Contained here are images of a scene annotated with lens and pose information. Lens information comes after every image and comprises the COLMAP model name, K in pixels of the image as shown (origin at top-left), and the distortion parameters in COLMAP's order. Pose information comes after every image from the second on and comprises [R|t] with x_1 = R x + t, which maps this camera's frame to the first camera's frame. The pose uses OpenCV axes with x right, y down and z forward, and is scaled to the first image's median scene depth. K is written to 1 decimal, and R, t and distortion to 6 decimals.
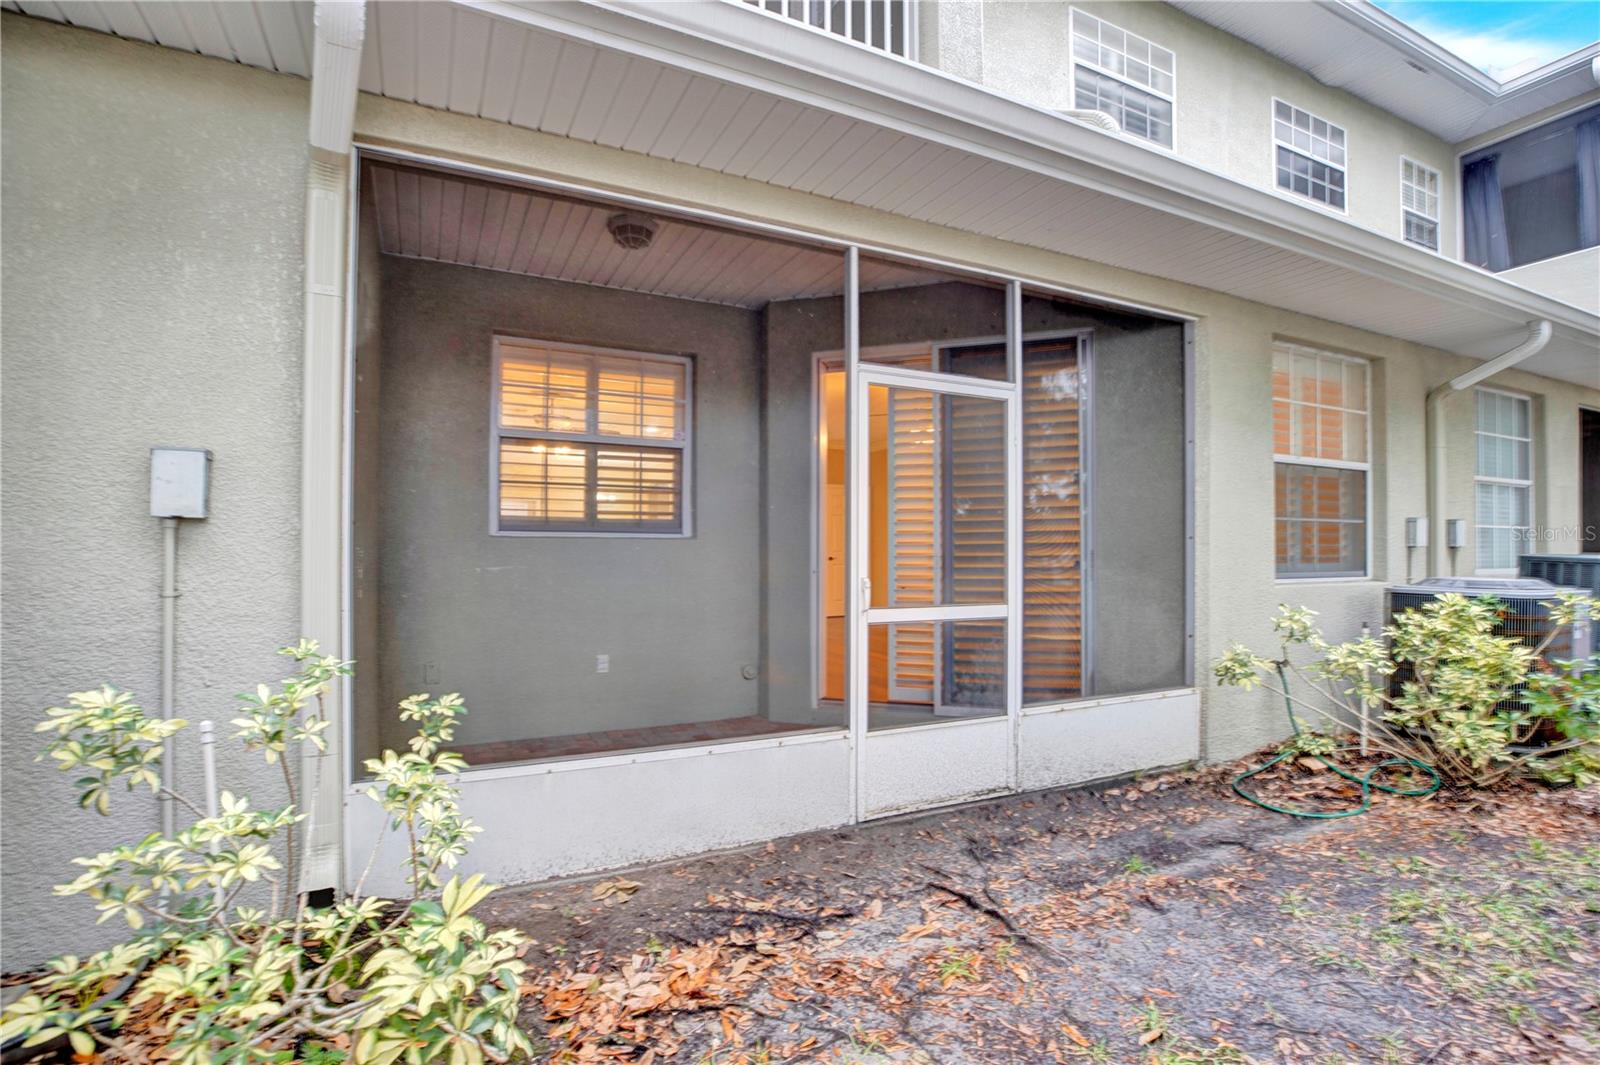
lens RADIAL K [[757.2, 0, 809.7], [0, 757.2, 496.1], [0, 0, 1]] dist [-0.045199, 0.013689]
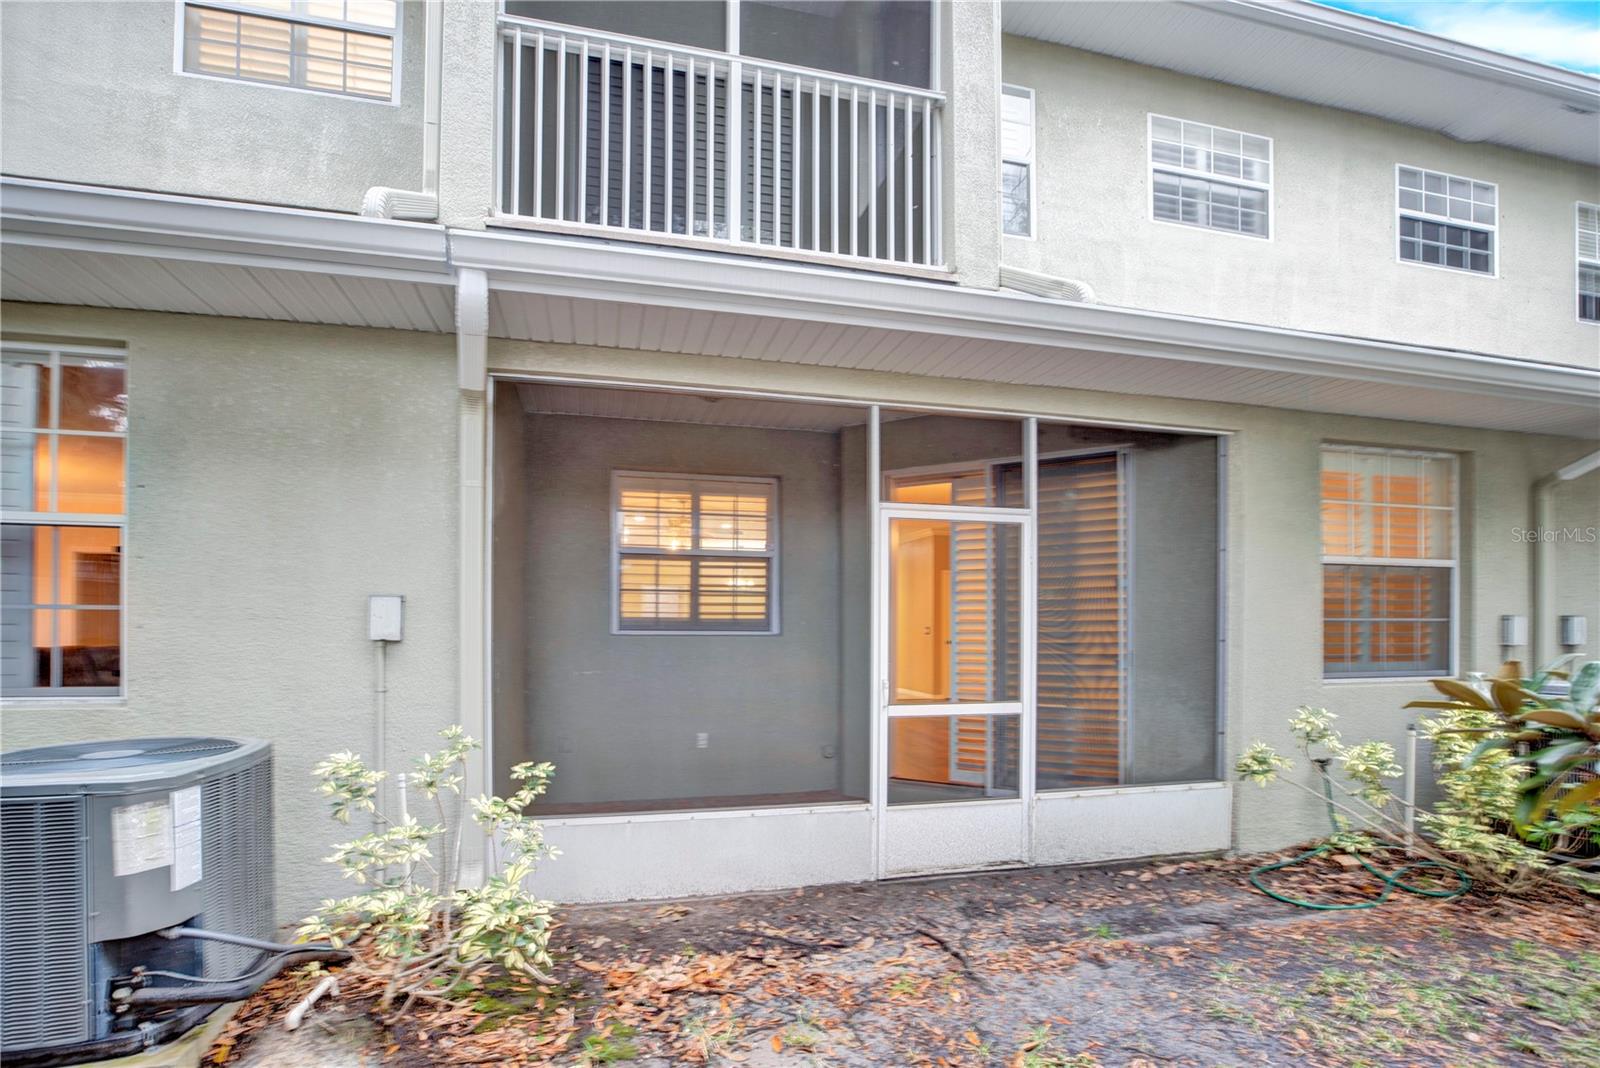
lens RADIAL K [[744.0, 0, 802.2], [0, 744.0, 569.1], [0, 0, 1]] dist [-0.045768, 0.014652]
pose [[0.979863, -0.011765, -0.199326, 0.167082], [0.010064, 0.999904, -0.009545, -0.053358], [0.199420, 0.007347, 0.979887, -0.180239]]
